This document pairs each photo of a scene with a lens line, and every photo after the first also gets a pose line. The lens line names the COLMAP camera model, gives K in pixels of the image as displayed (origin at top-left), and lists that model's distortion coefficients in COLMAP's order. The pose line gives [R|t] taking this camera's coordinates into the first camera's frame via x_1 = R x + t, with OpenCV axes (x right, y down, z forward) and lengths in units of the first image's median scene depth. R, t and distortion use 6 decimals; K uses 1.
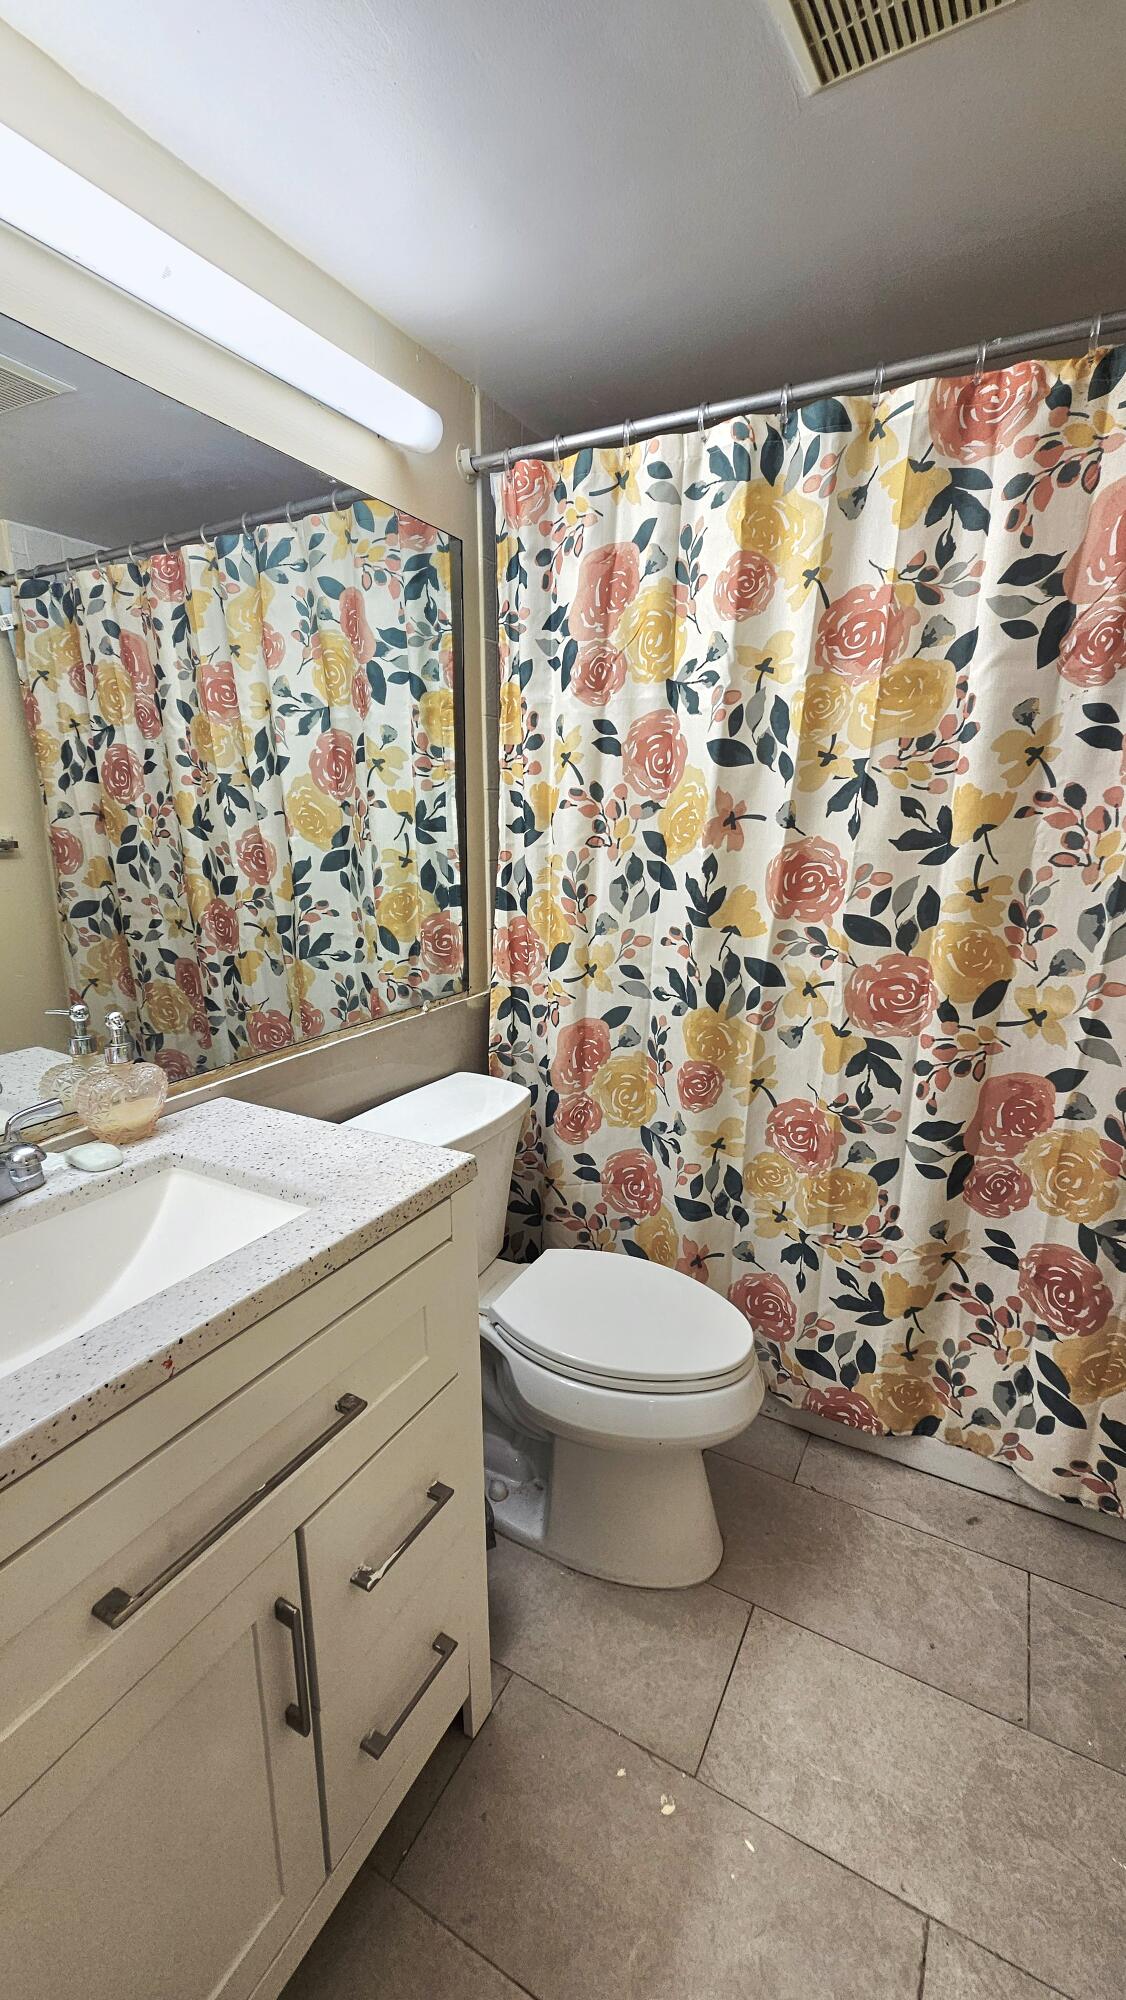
lens RADIAL K [[803.7, 0, 559.6], [0, 803.7, 994.6], [0, 0, 1]] dist [-0.002311, 0.000789]
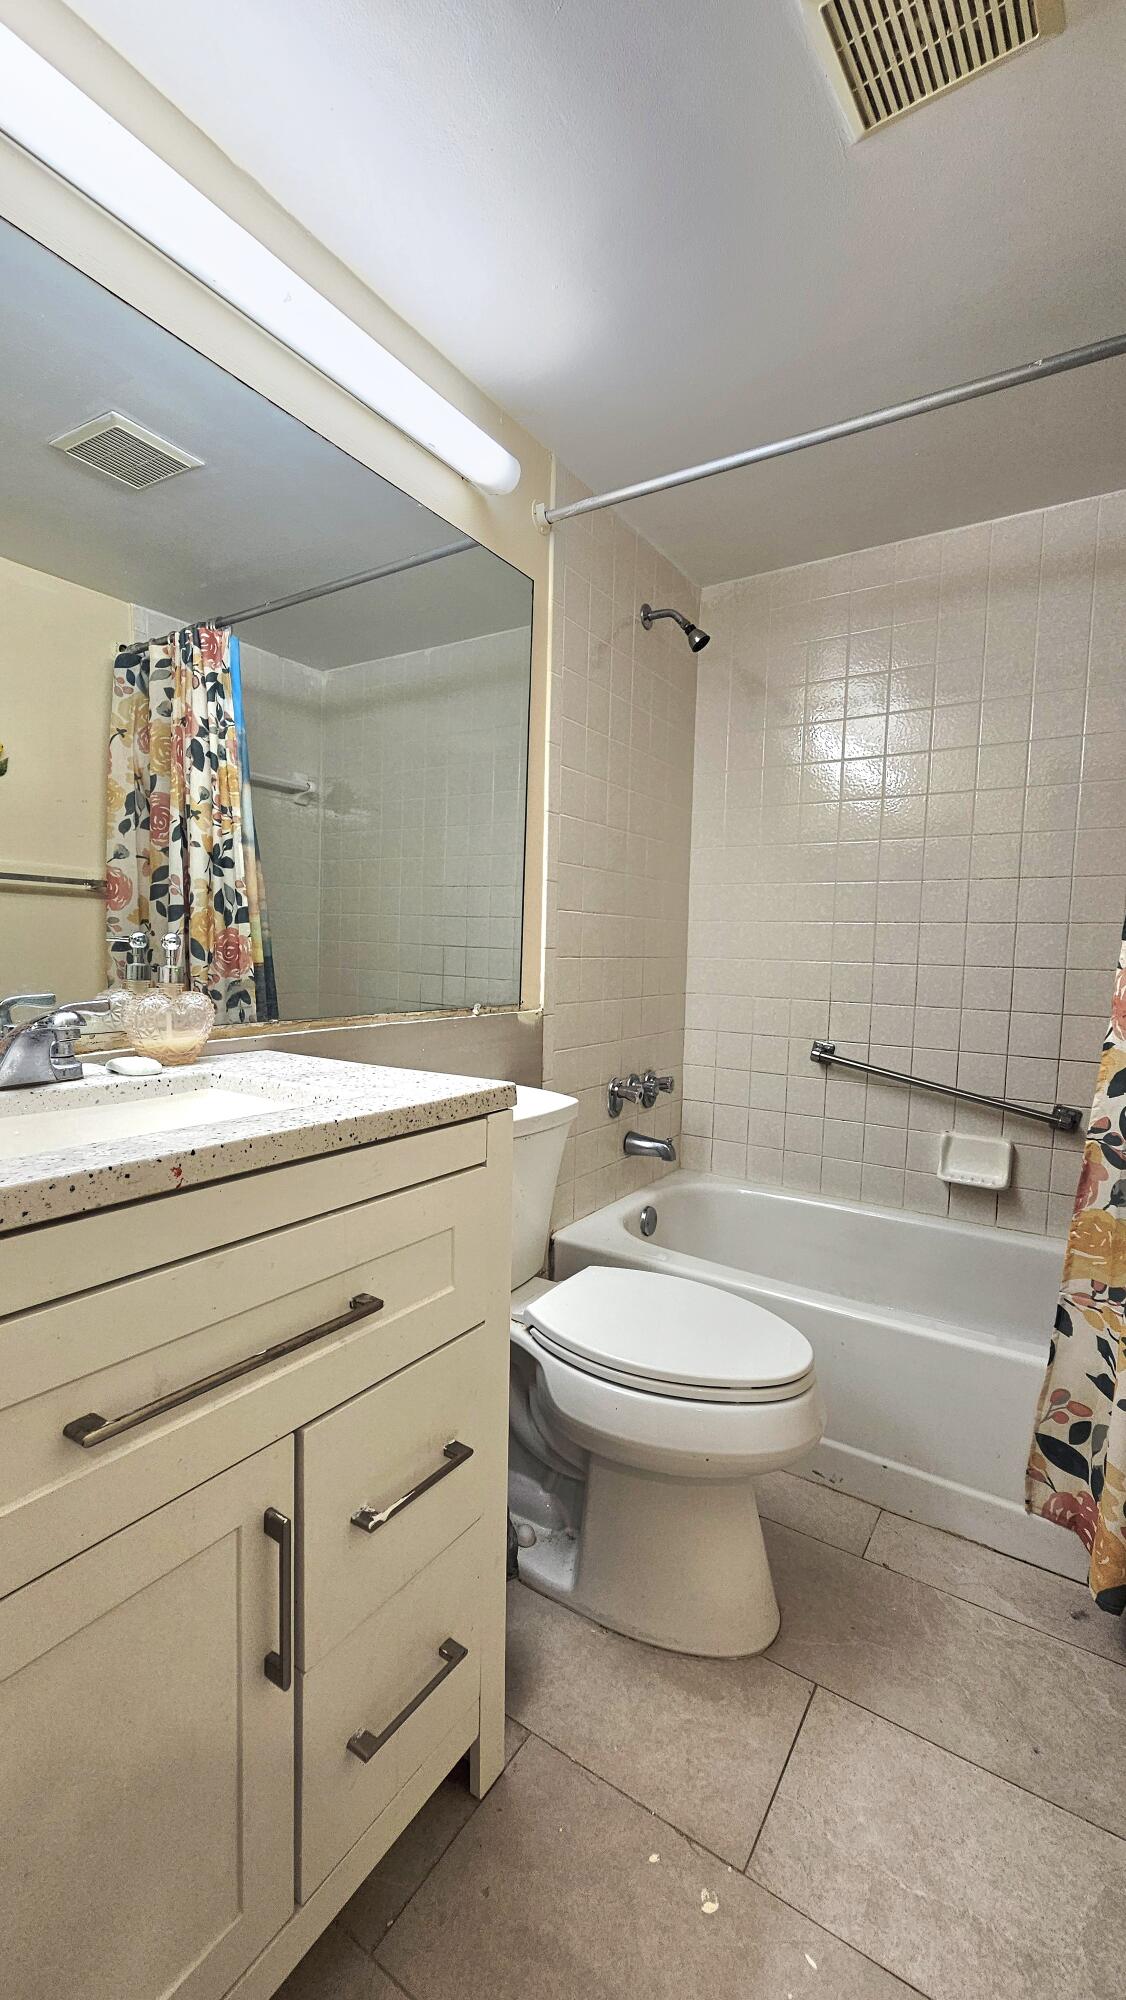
lens RADIAL K [[803.7, 0, 564.1], [0, 803.7, 1004.9], [0, 0, 1]] dist [-0.002311, 0.000789]
pose [[0.997080, 0.029852, -0.070288, 0.015966], [-0.040265, 0.987598, -0.151751, 0.223345], [0.064886, 0.154138, 0.985917, 0.037743]]
